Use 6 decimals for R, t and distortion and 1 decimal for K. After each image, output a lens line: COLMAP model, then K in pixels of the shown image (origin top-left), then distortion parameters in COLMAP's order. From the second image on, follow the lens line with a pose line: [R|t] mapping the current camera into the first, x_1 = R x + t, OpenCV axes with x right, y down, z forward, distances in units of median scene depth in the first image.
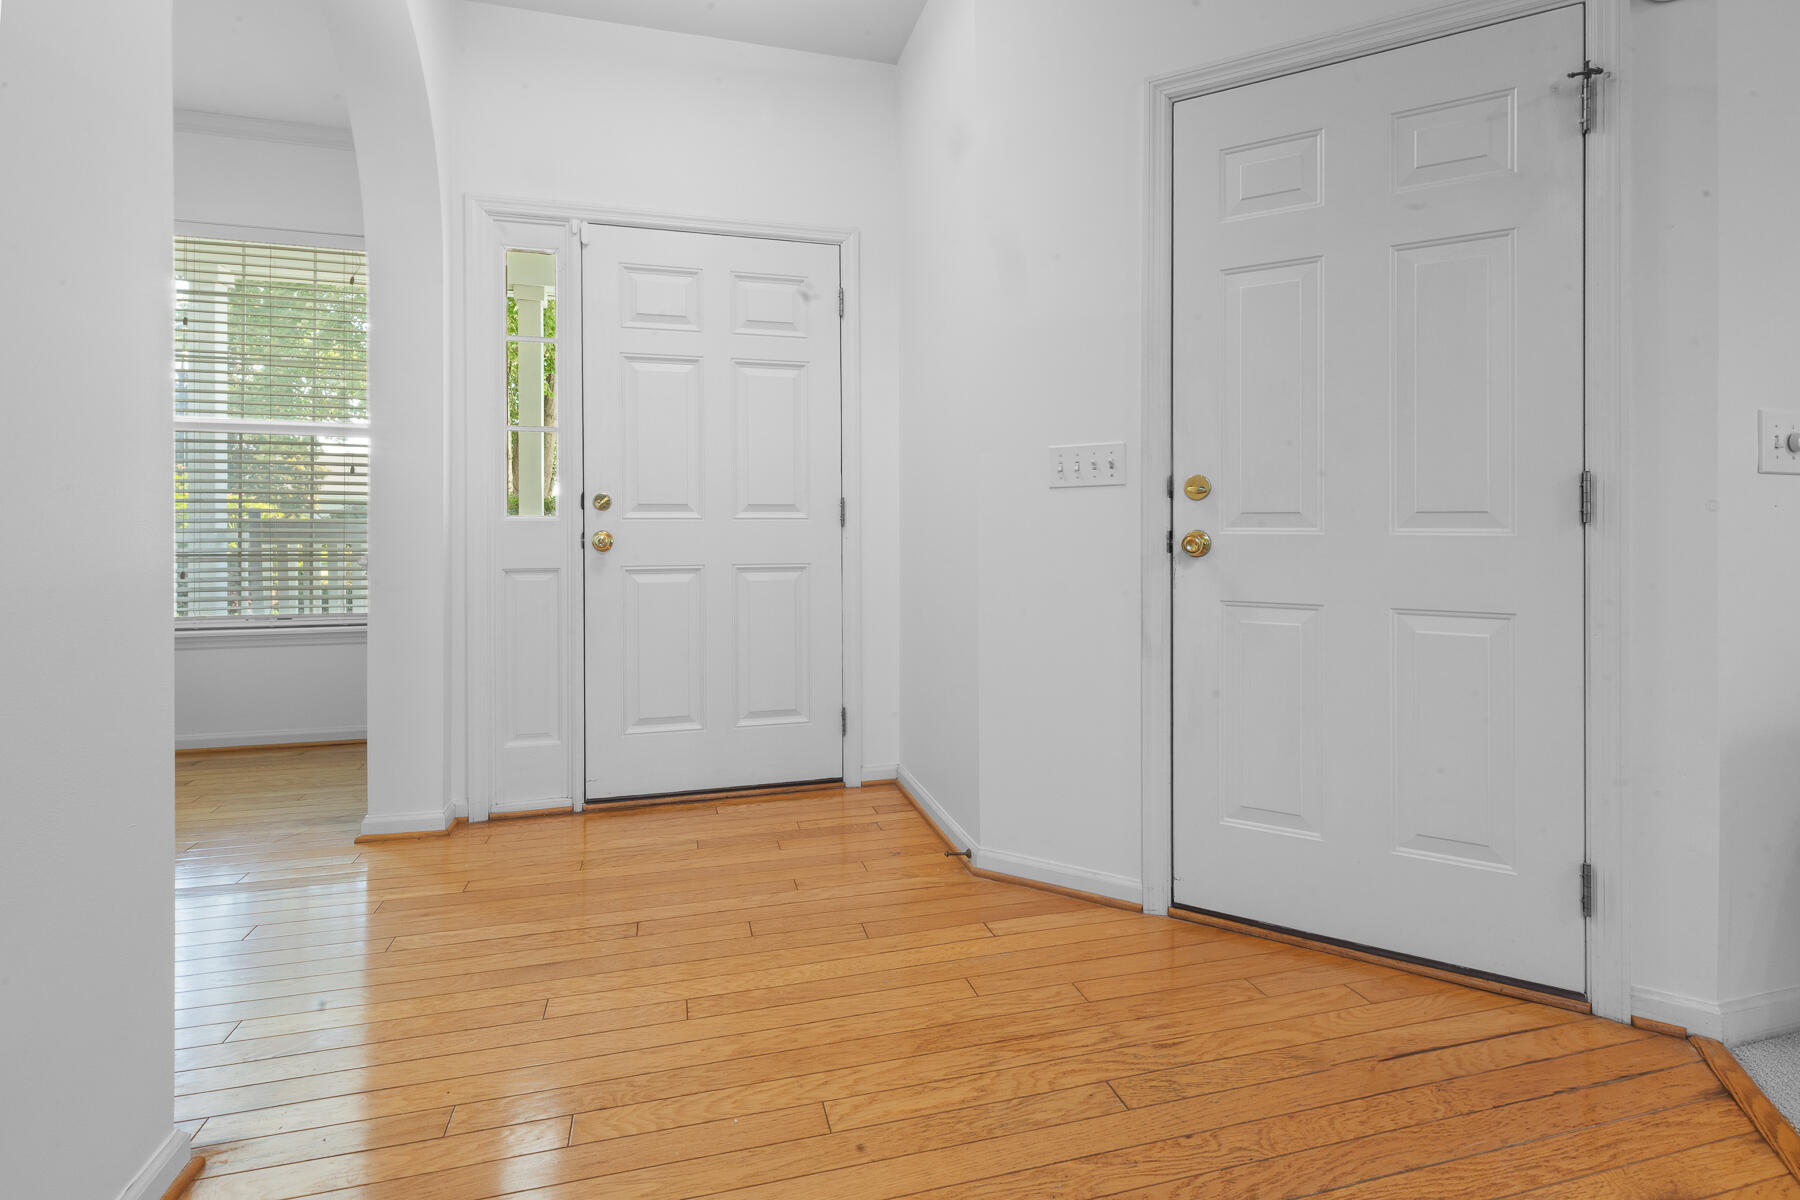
lens RADIAL K [[827.9, 0, 918.2], [0, 827.9, 536.2], [0, 0, 1]] dist [0.009367, -0.000588]
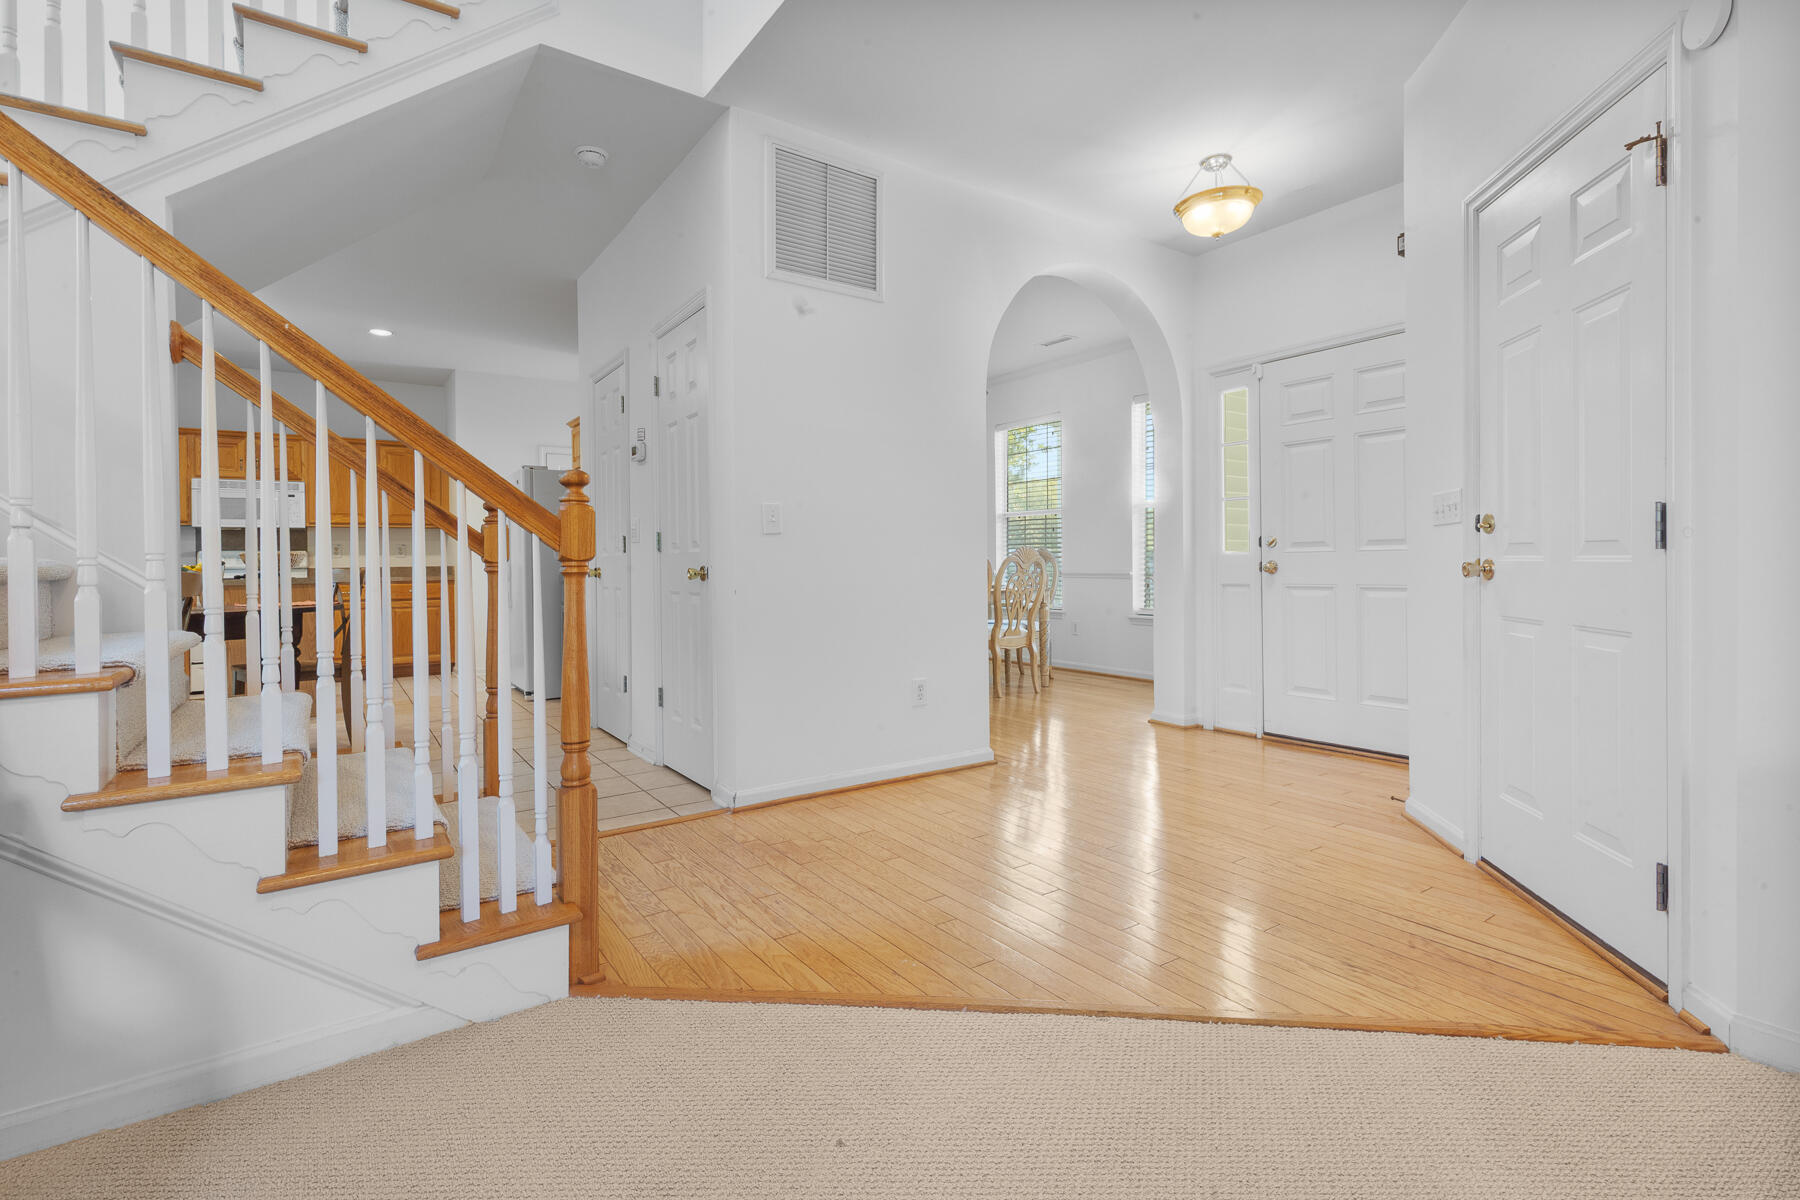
lens RADIAL K [[827.9, 0, 894.6], [0, 827.9, 586.2], [0, 0, 1]] dist [0.009367, -0.000588]
pose [[0.322476, 0.018910, -0.946389, 1.231184], [0.010908, 0.999660, 0.023692, -0.004134], [0.946515, -0.017964, 0.322160, -0.238243]]
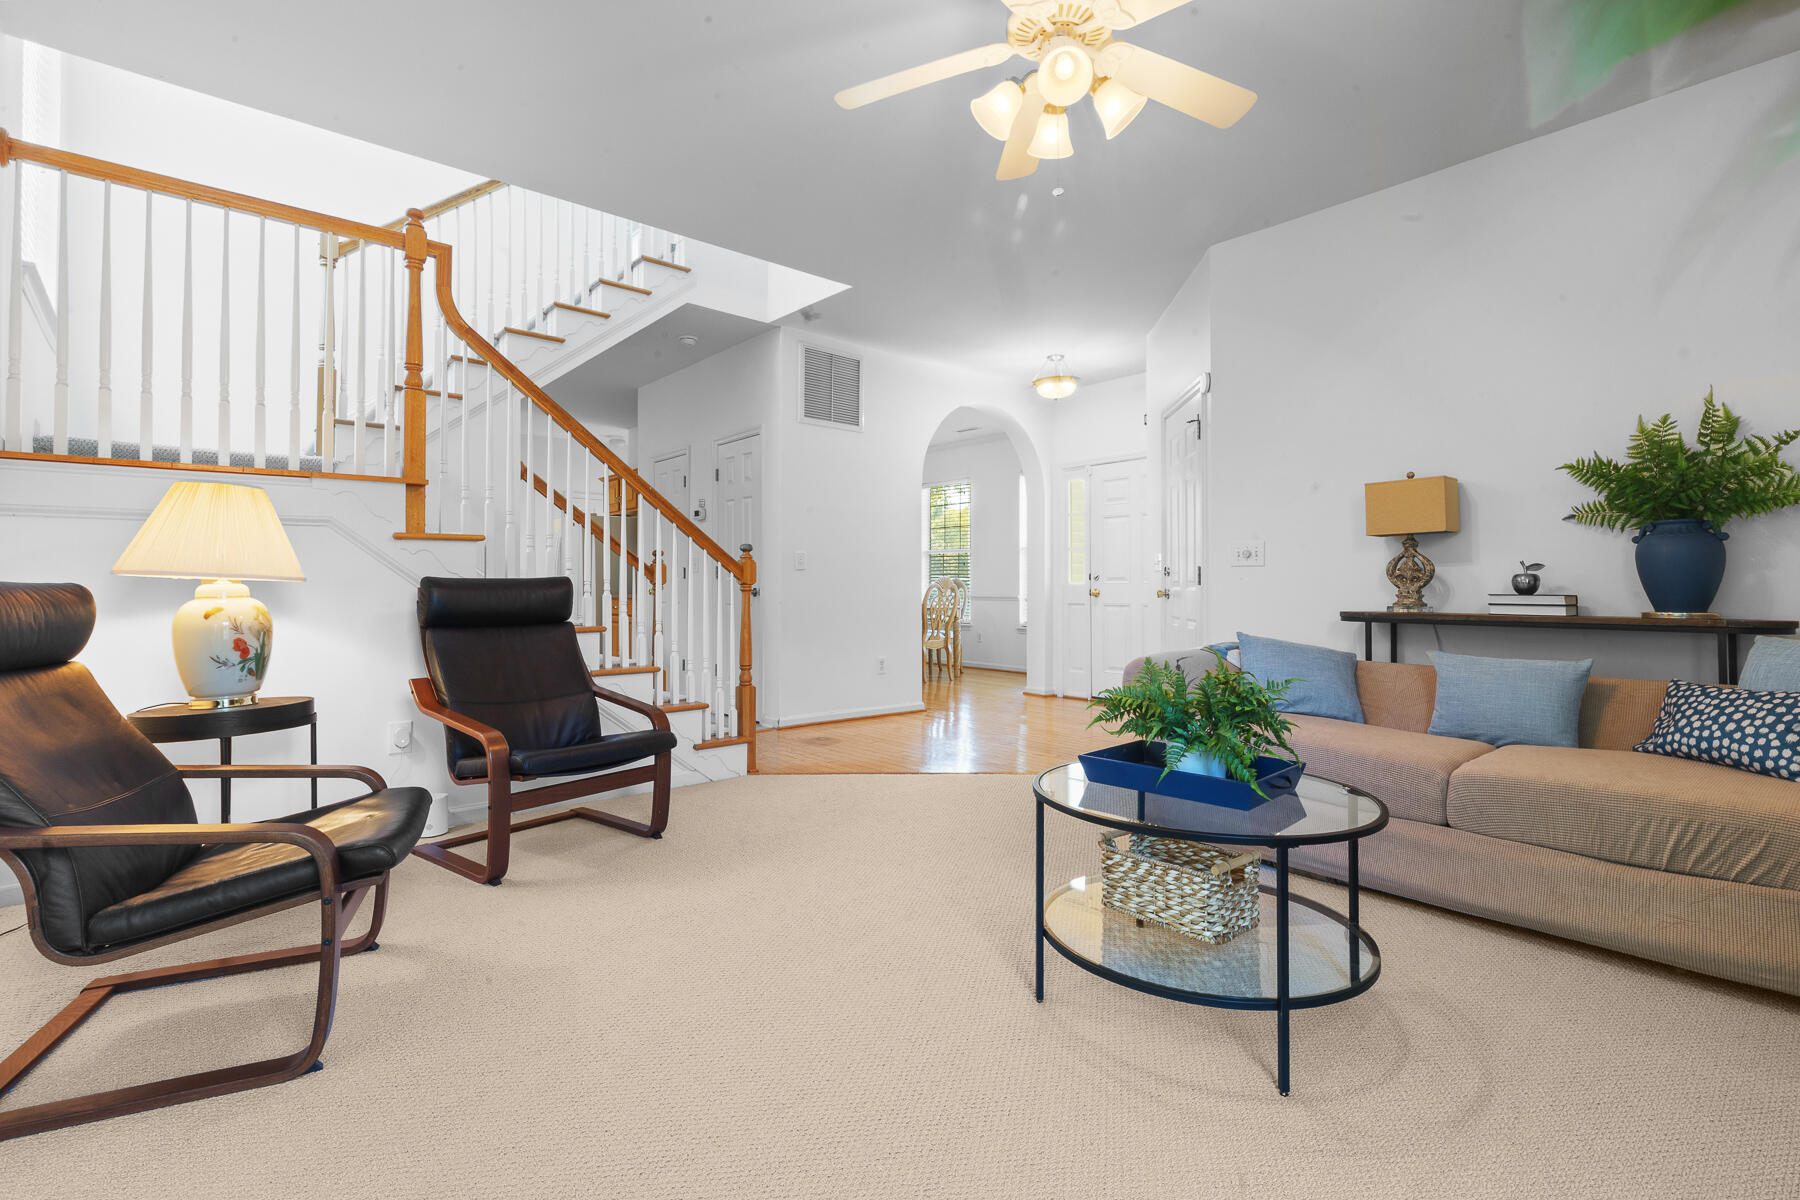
lens RADIAL K [[827.9, 0, 901.8], [0, 827.9, 596.7], [0, 0, 1]] dist [0.009367, -0.000588]
pose [[0.422798, 0.005224, -0.906209, 2.322014], [-0.000073, 0.999984, 0.005731, 0.004697], [0.906224, -0.002356, 0.422791, -0.825005]]
